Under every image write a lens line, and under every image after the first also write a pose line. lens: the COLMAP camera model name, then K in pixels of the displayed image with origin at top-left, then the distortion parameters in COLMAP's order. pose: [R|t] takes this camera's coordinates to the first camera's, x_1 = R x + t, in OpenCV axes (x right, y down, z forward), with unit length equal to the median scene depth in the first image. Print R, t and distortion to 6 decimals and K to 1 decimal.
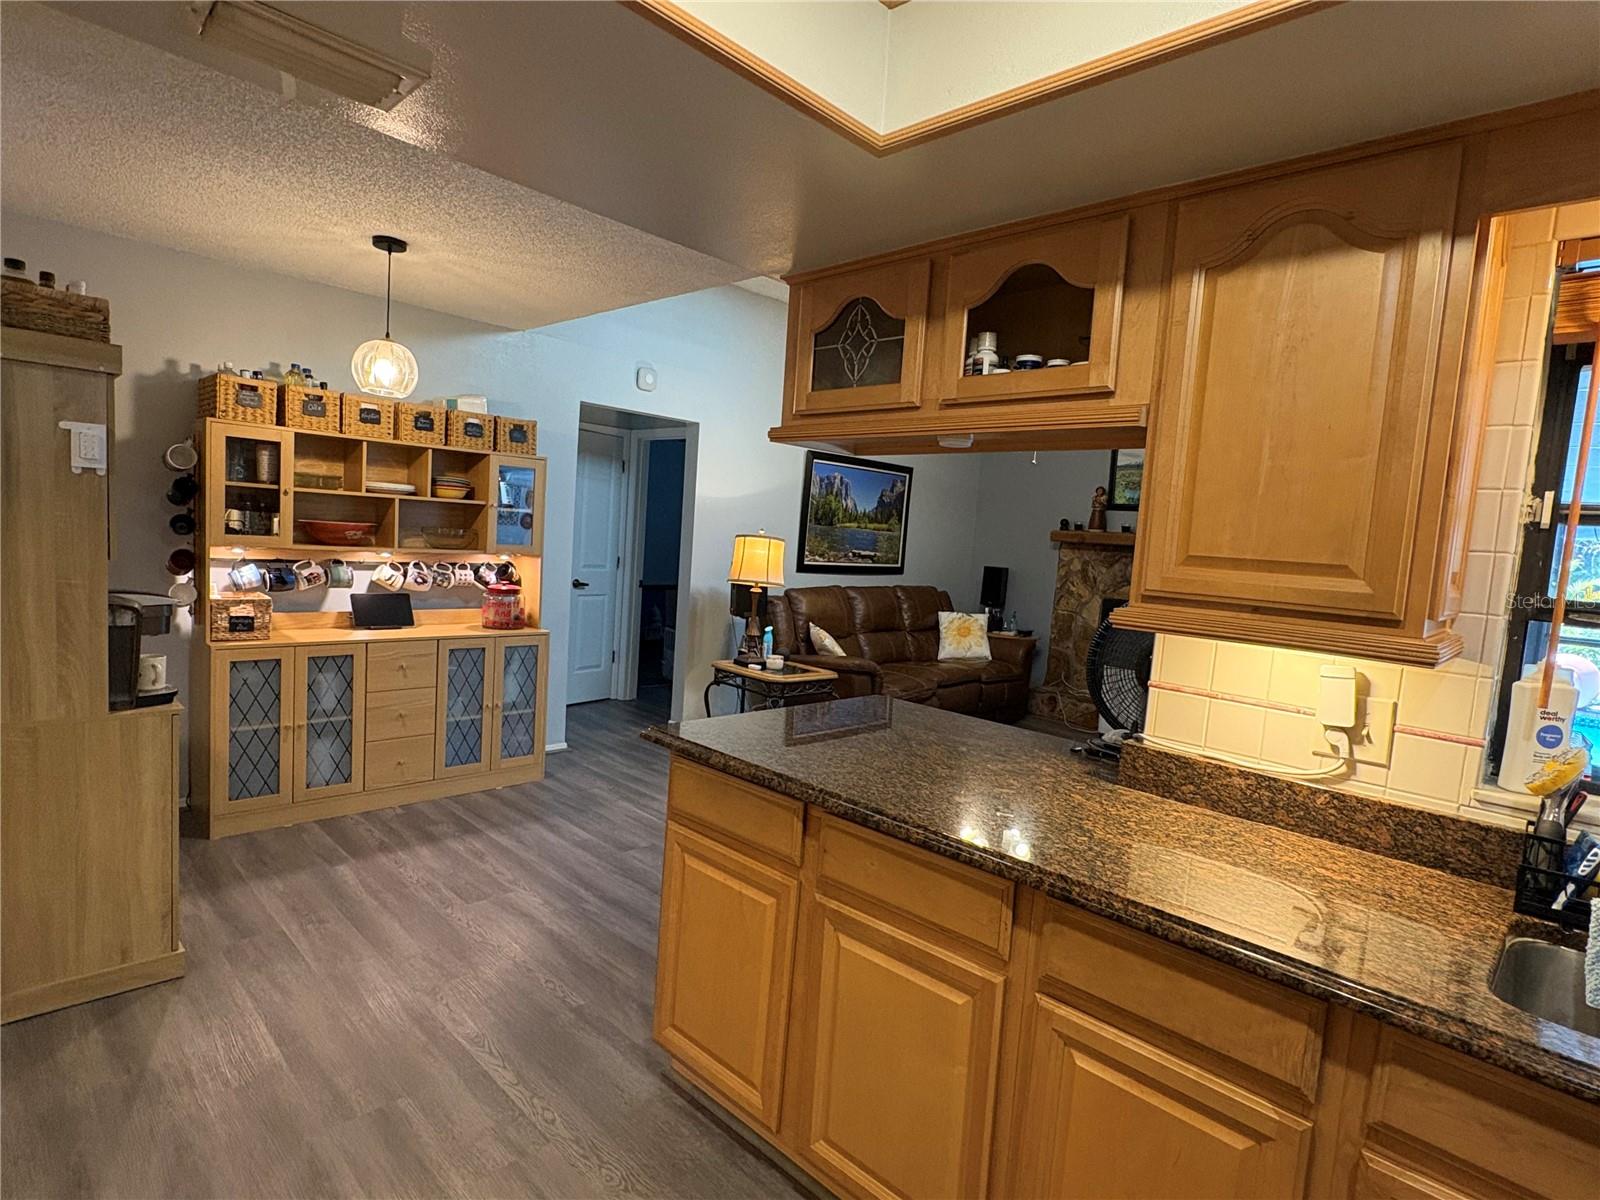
lens RADIAL K [[840.8, 0, 800.5], [0, 840.8, 604.4], [0, 0, 1]] dist [-0.001849, 0.002905]
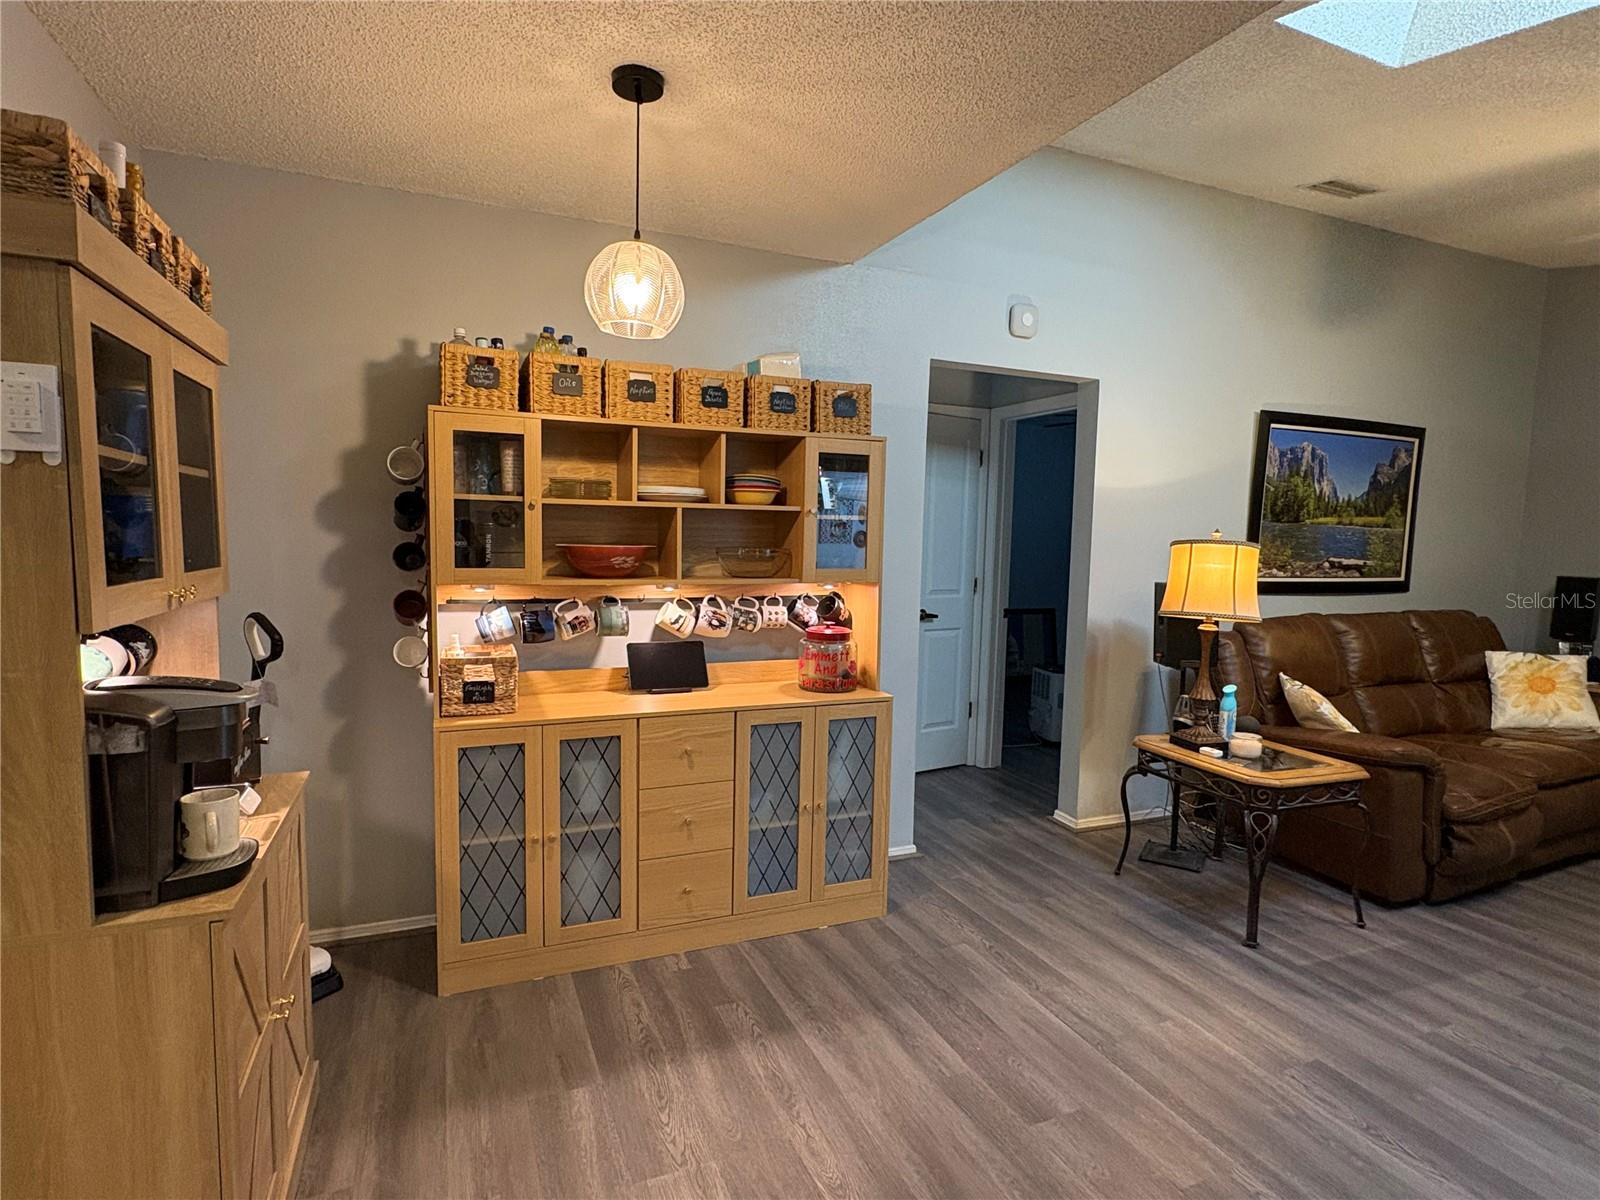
lens RADIAL K [[840.8, 0, 797.2], [0, 840.8, 603.5], [0, 0, 1]] dist [-0.001849, 0.002905]
pose [[0.924367, -0.014777, -0.381218, -0.143315], [0.007529, 0.999762, -0.020497, -0.036144], [0.381430, 0.016077, 0.924258, 0.448178]]
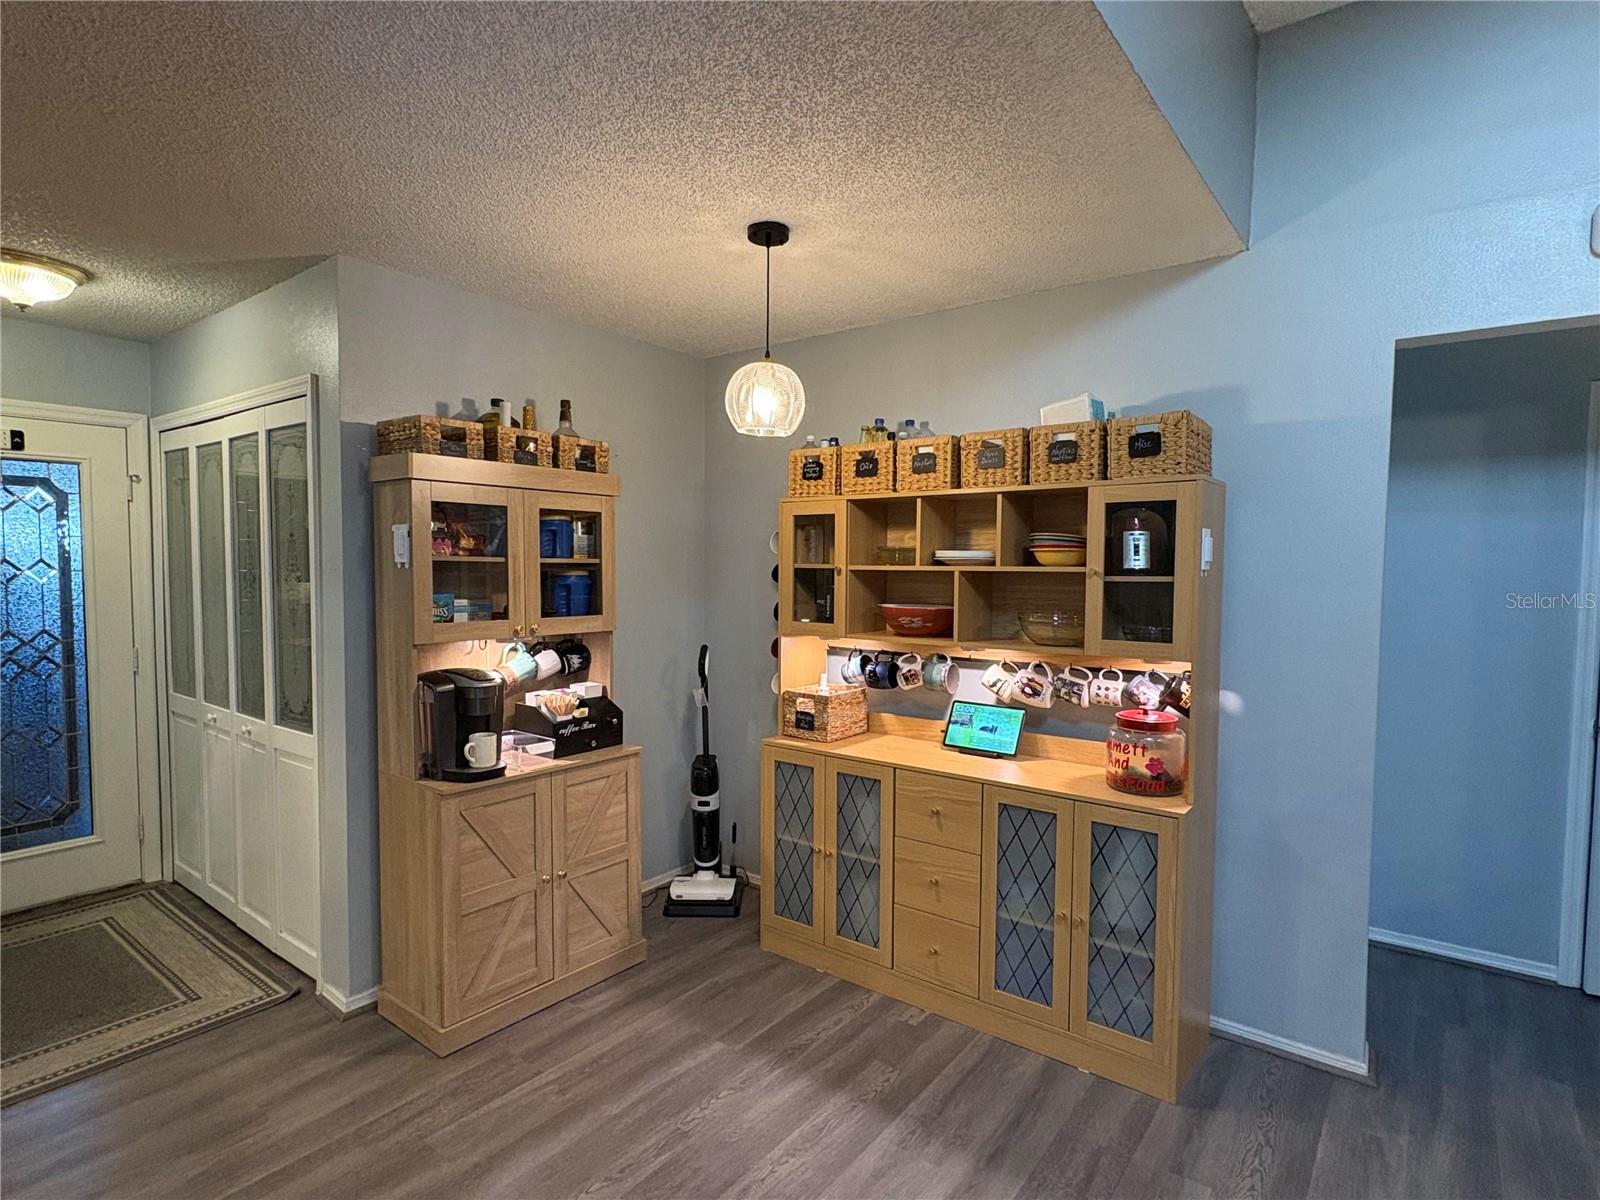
lens RADIAL K [[840.8, 0, 796.0], [0, 840.8, 603.6], [0, 0, 1]] dist [-0.001849, 0.002905]
pose [[0.115629, -0.019752, -0.993096, 0.230520], [-0.086505, 0.995803, -0.029878, -0.074442], [0.989518, 0.089362, 0.113435, 0.890450]]
